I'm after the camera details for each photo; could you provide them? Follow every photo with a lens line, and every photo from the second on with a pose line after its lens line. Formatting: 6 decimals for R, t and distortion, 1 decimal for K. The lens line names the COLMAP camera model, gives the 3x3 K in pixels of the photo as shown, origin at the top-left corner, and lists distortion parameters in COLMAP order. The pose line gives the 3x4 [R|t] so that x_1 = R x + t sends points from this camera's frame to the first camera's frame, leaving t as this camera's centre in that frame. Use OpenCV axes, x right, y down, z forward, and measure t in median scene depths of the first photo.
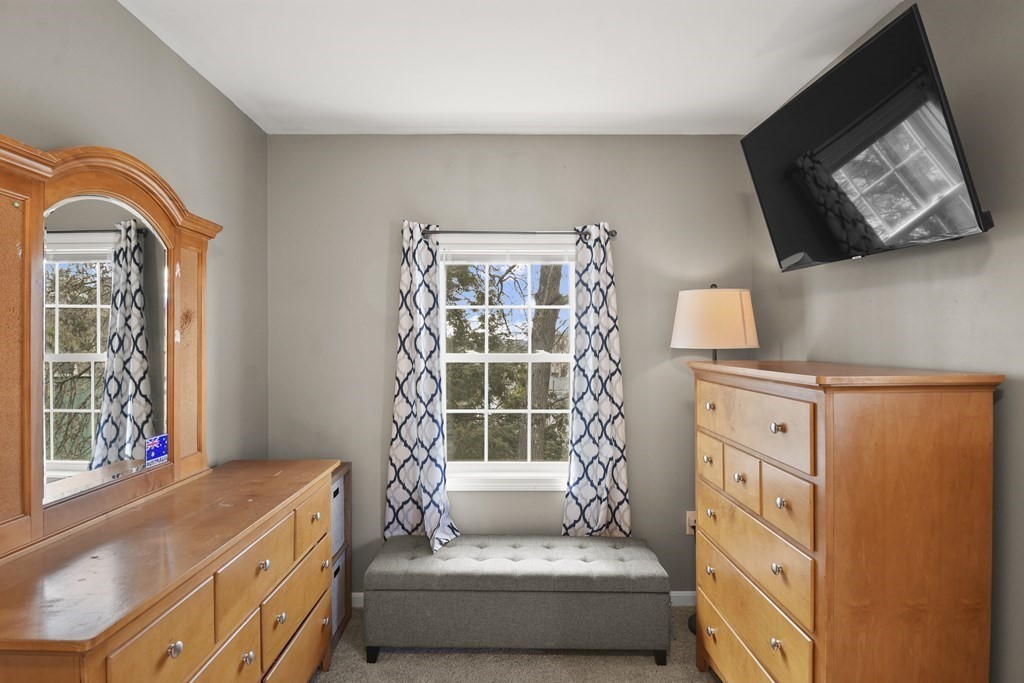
lens RADIAL K [[560.6, 0, 510.2], [0, 560.6, 340.6], [0, 0, 1]] dist [0.003796, -0.003388]
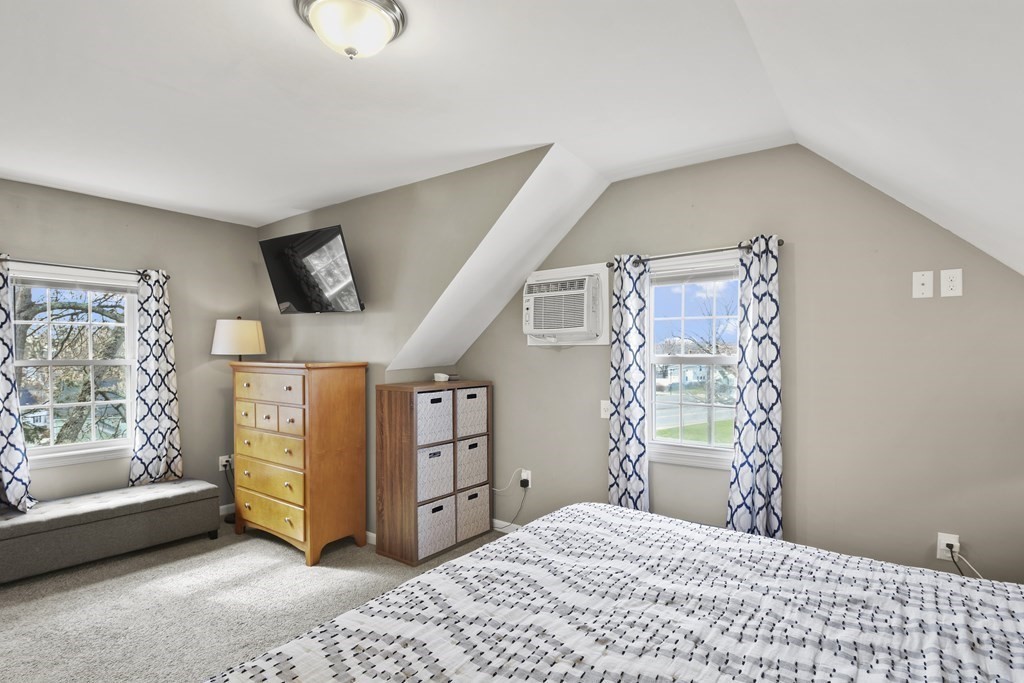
lens RADIAL K [[499.2, 0, 513.2], [0, 499.2, 348.2], [0, 0, 1]] dist [-0.024515, -0.001670]
pose [[0.579430, 0.005493, 0.815004, -0.359866], [0.002247, 0.999963, -0.008338, 0.008962], [-0.815019, 0.006663, 0.579396, -0.514026]]
